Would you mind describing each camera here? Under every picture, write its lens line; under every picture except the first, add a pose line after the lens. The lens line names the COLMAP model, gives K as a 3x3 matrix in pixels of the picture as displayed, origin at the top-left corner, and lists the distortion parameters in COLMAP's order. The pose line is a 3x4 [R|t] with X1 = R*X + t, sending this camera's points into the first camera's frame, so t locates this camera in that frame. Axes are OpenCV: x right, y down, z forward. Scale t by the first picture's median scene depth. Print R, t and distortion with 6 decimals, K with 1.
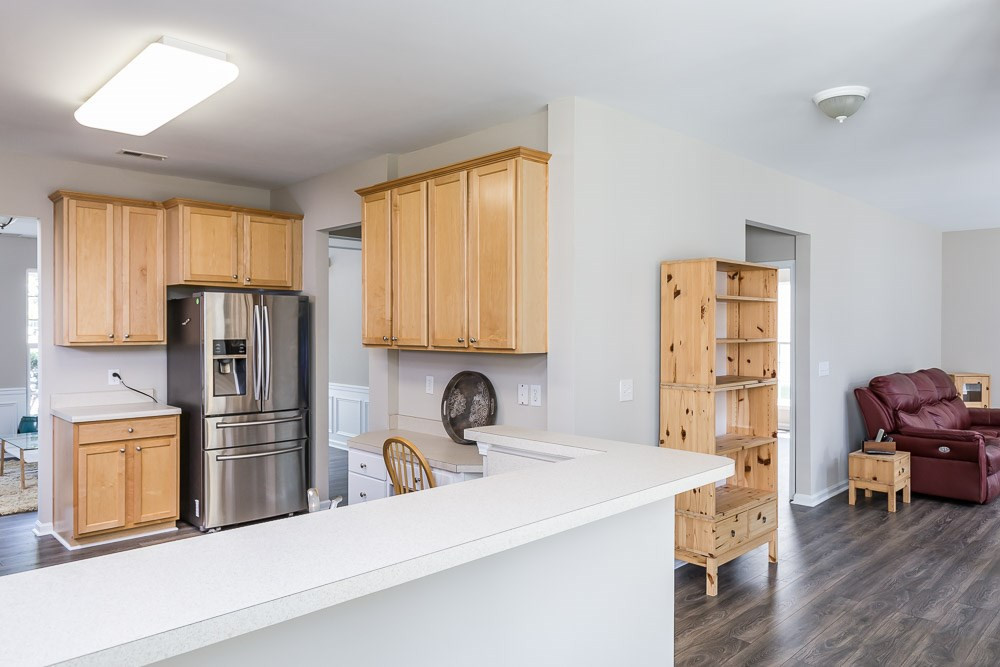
lens RADIAL K [[677.2, 0, 501.9], [0, 677.2, 334.3], [0, 0, 1]] dist [-0.000643, -0.010019]
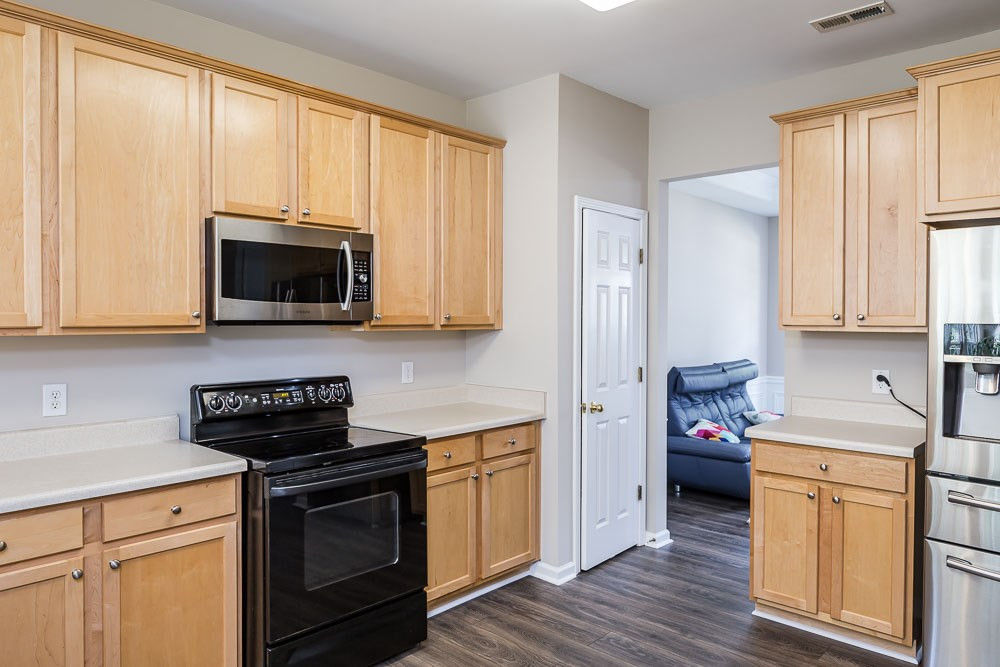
lens RADIAL K [[677.2, 0, 502.6], [0, 677.2, 329.3], [0, 0, 1]] dist [-0.000643, -0.010019]
pose [[0.040313, 0.011066, -0.999126, 0.063718], [-0.009824, 0.999895, 0.010678, 0.010967], [0.999139, 0.009385, 0.040418, 0.676549]]
